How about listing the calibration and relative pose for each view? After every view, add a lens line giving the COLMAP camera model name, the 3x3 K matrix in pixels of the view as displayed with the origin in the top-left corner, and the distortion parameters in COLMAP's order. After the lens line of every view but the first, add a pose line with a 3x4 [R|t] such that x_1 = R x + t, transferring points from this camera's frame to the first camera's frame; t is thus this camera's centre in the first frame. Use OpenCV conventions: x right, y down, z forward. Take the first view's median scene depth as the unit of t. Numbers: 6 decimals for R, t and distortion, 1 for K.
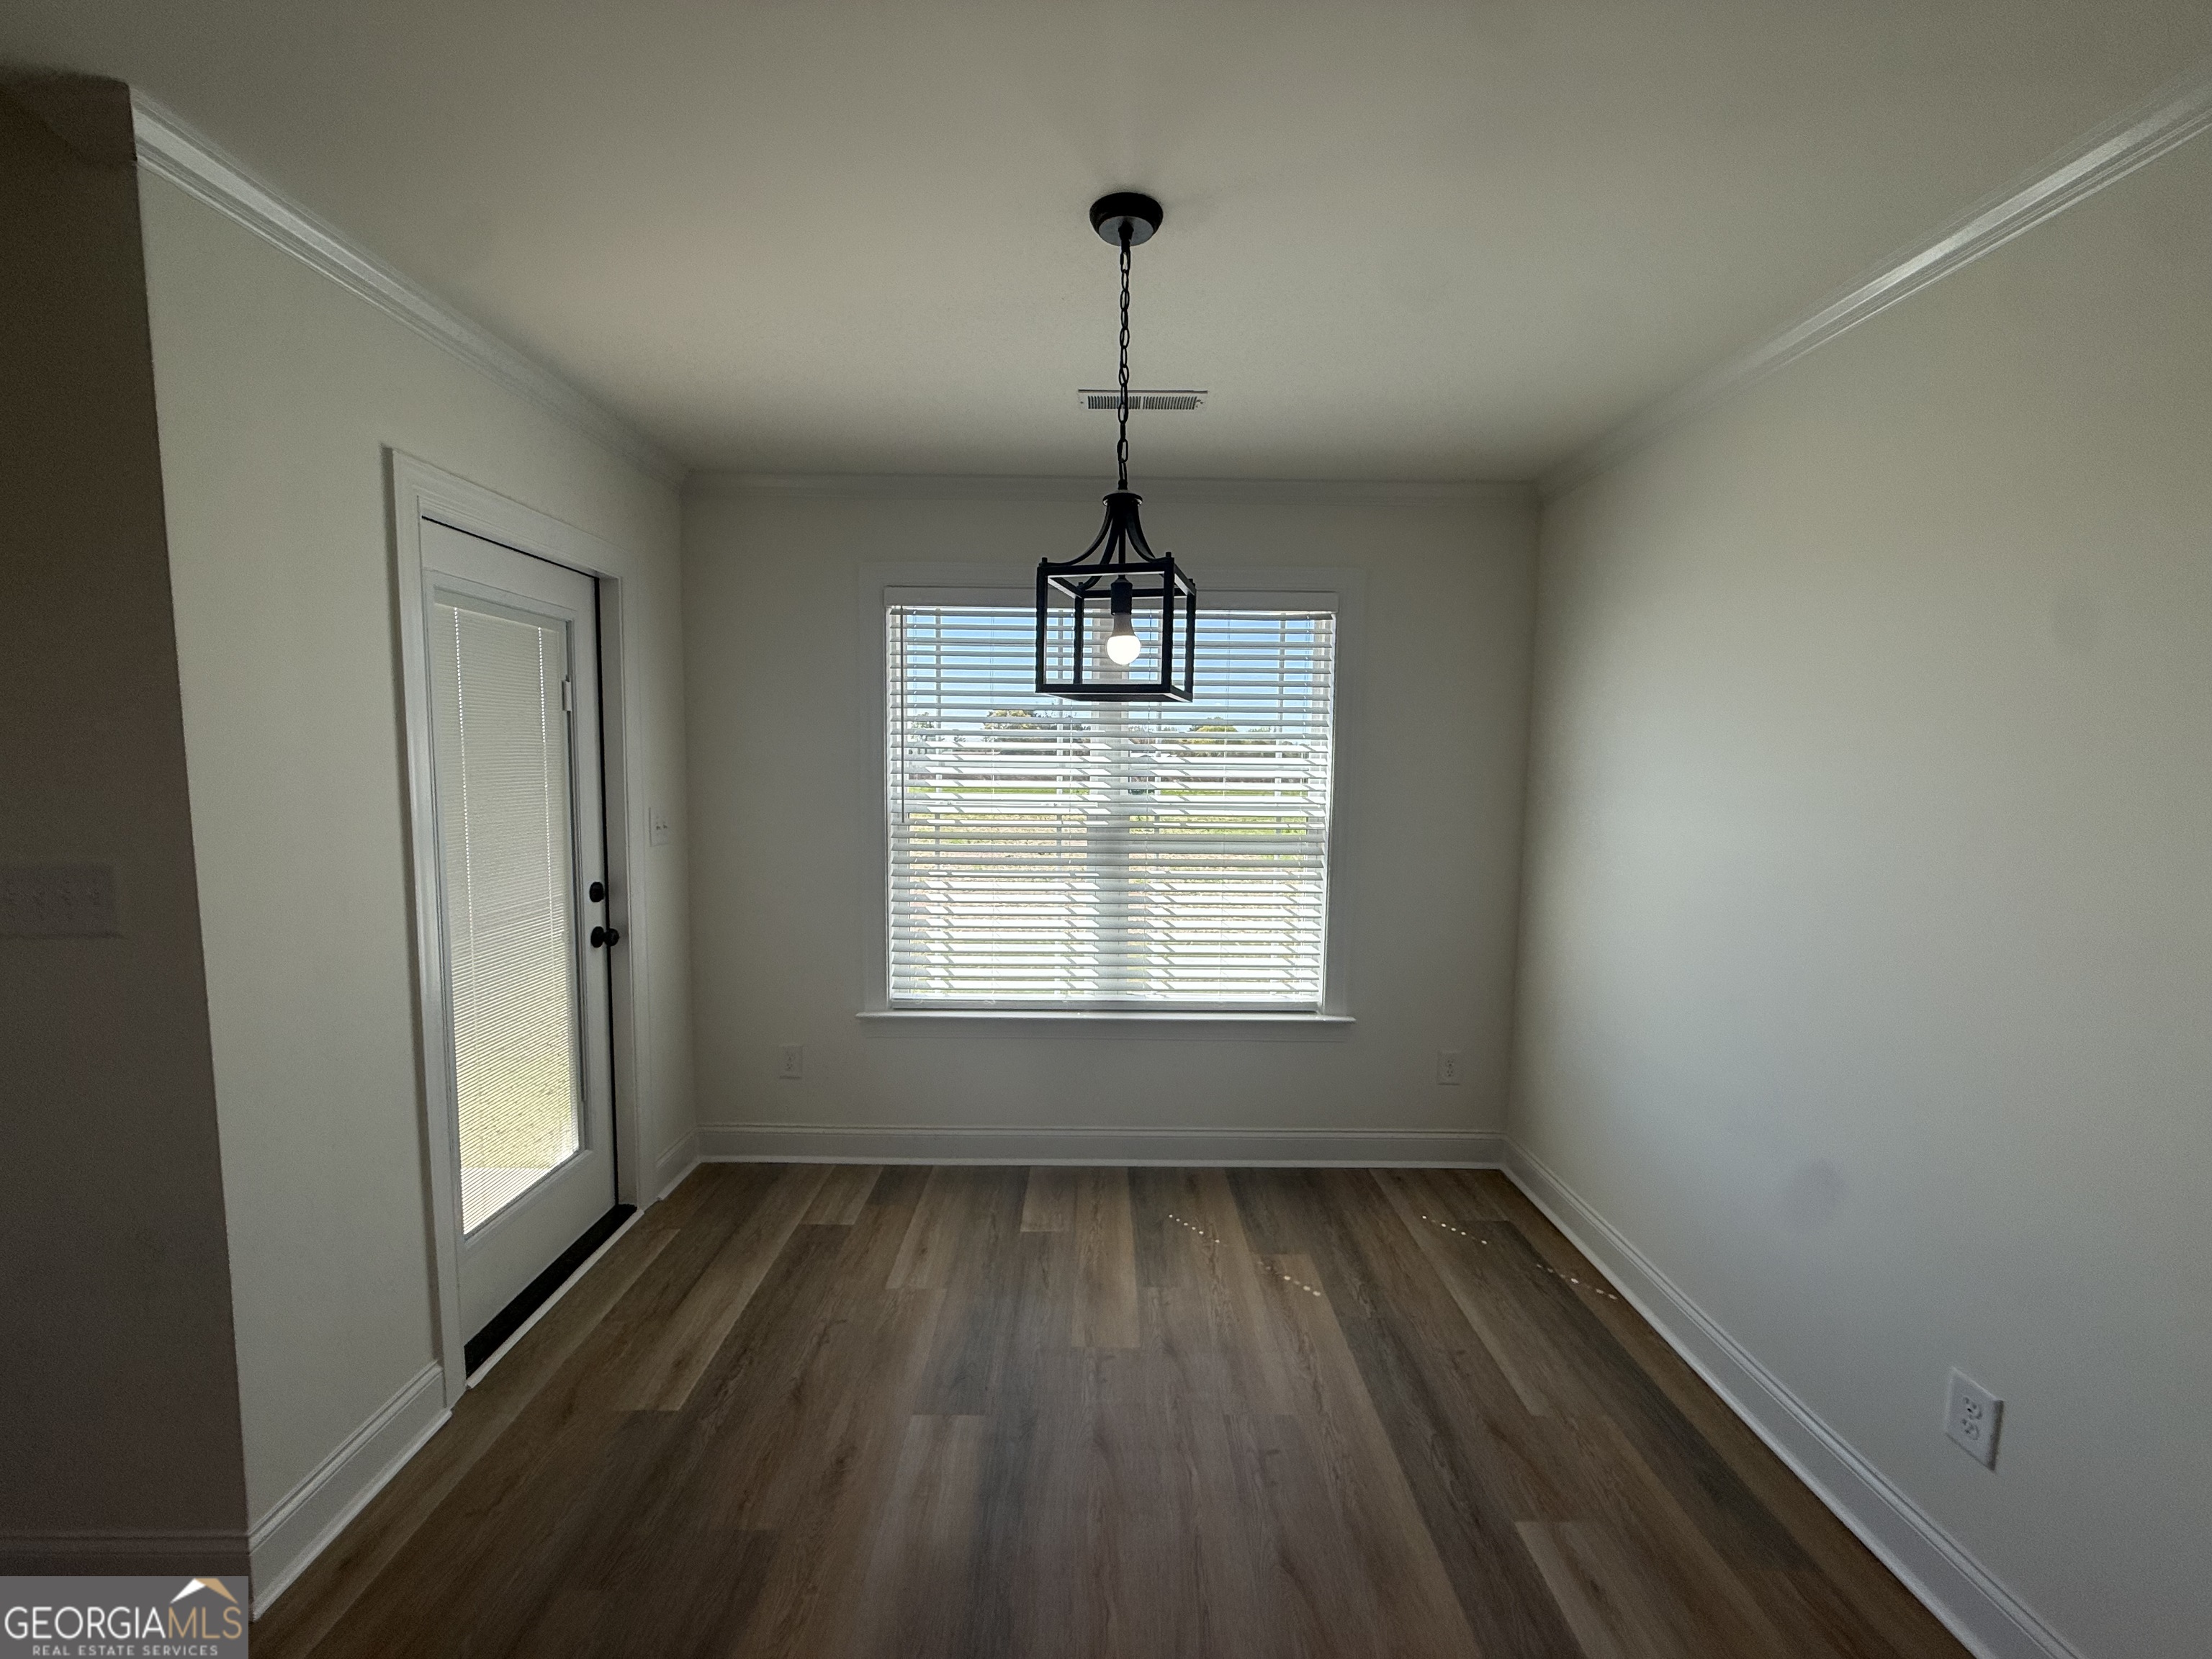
lens RADIAL K [[881.1, 0, 1103.7], [0, 881.1, 832.8], [0, 0, 1]] dist [0.000061, -0.000346]
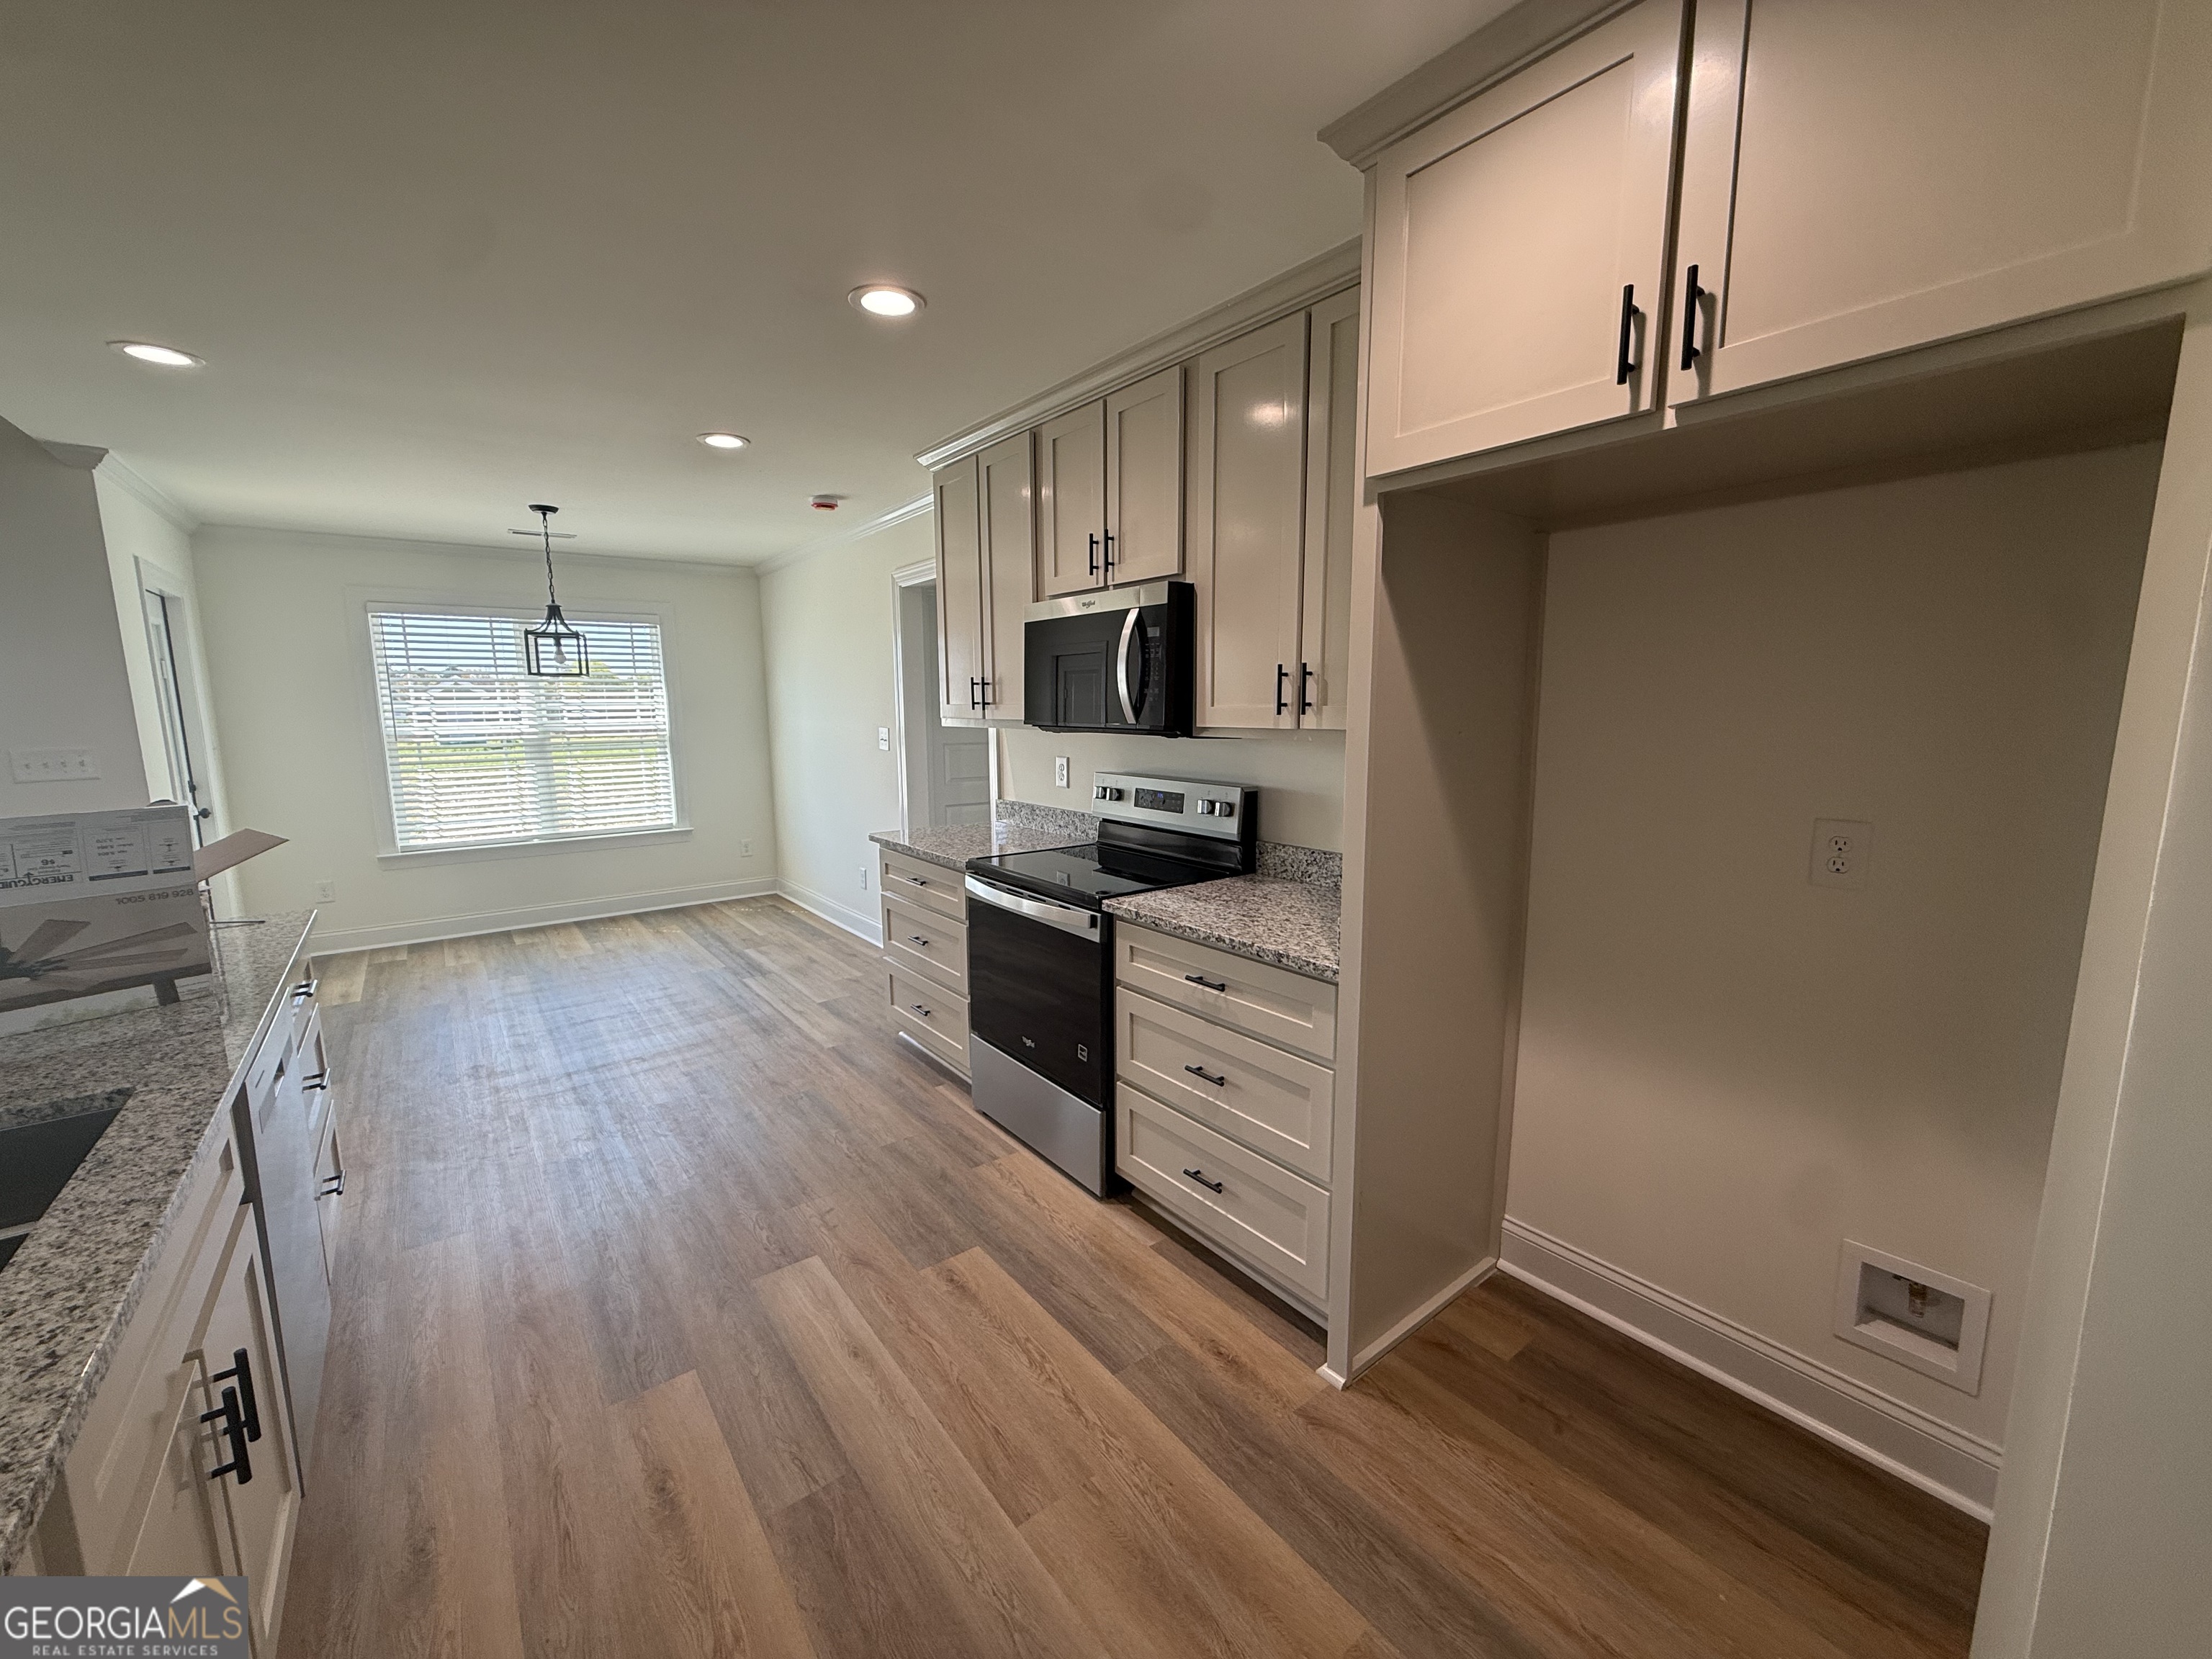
lens RADIAL K [[881.1, 0, 1103.7], [0, 881.1, 832.8], [0, 0, 1]] dist [0.000061, -0.000346]
pose [[0.798044, -0.109016, 0.592657, -0.163315], [0.070836, 0.993652, 0.087393, 0.112022], [-0.598422, -0.027762, 0.800700, -1.180045]]
